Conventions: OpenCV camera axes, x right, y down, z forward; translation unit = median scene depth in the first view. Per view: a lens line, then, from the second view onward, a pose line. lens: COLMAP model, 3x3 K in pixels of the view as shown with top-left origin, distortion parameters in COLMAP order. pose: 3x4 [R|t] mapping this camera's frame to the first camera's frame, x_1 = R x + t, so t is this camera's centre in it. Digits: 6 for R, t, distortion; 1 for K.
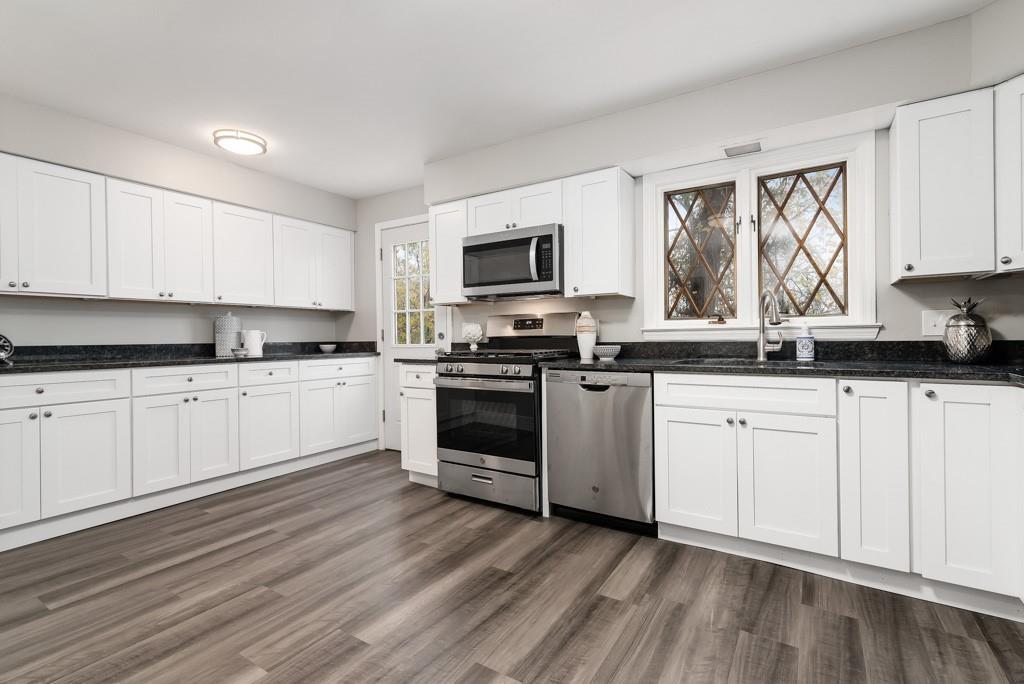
lens RADIAL K [[461.5, 0, 505.9], [0, 461.5, 344.8], [0, 0, 1]] dist [0.002799, 0.000129]
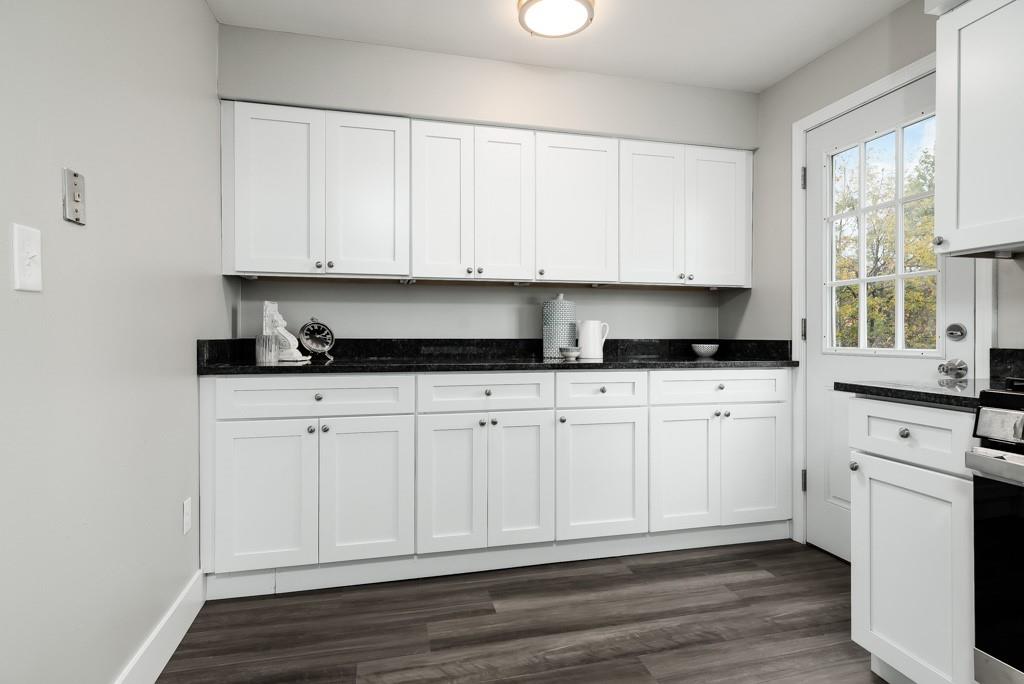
lens RADIAL K [[541.0, 0, 509.4], [0, 541.0, 332.5], [0, 0, 1]] dist [0.012147, -0.000606]
pose [[0.730082, 0.010576, -0.683278, -0.120269], [-0.021919, 0.999728, -0.007946, -0.006776], [0.683008, 0.020778, 0.730115, 0.426818]]
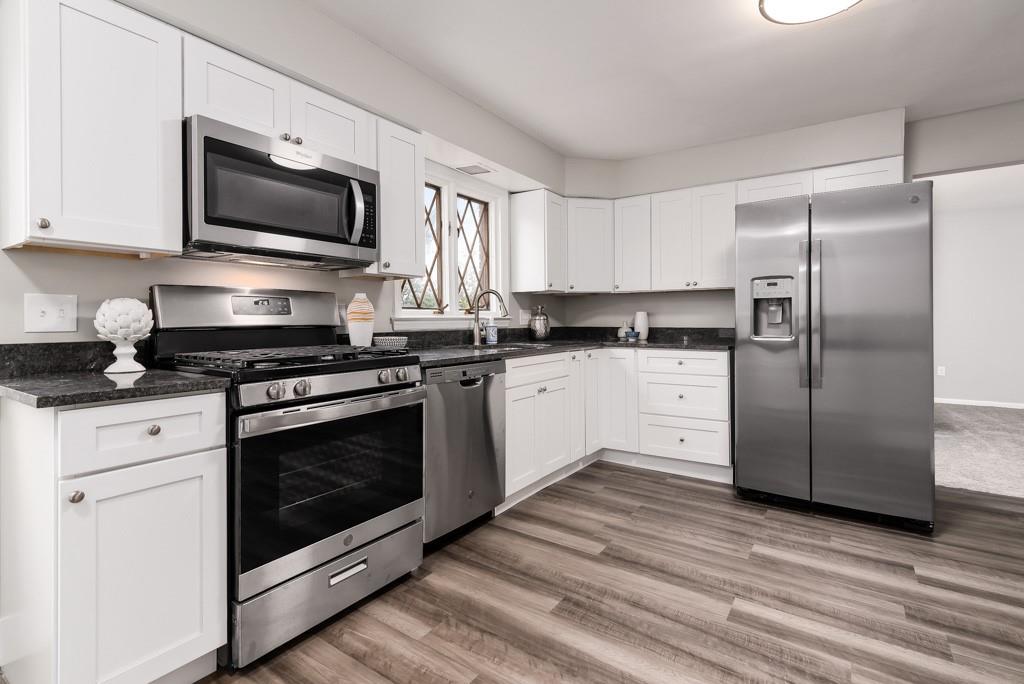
lens RADIAL K [[493.6, 0, 500.1], [0, 493.6, 322.0], [0, 0, 1]] dist [0.002931, 0.000616]
pose [[0.036429, 0.007007, 0.999312, -0.595698], [0.022723, 0.999711, -0.007838, -0.012294], [-0.999078, 0.022993, 0.036259, 0.696131]]
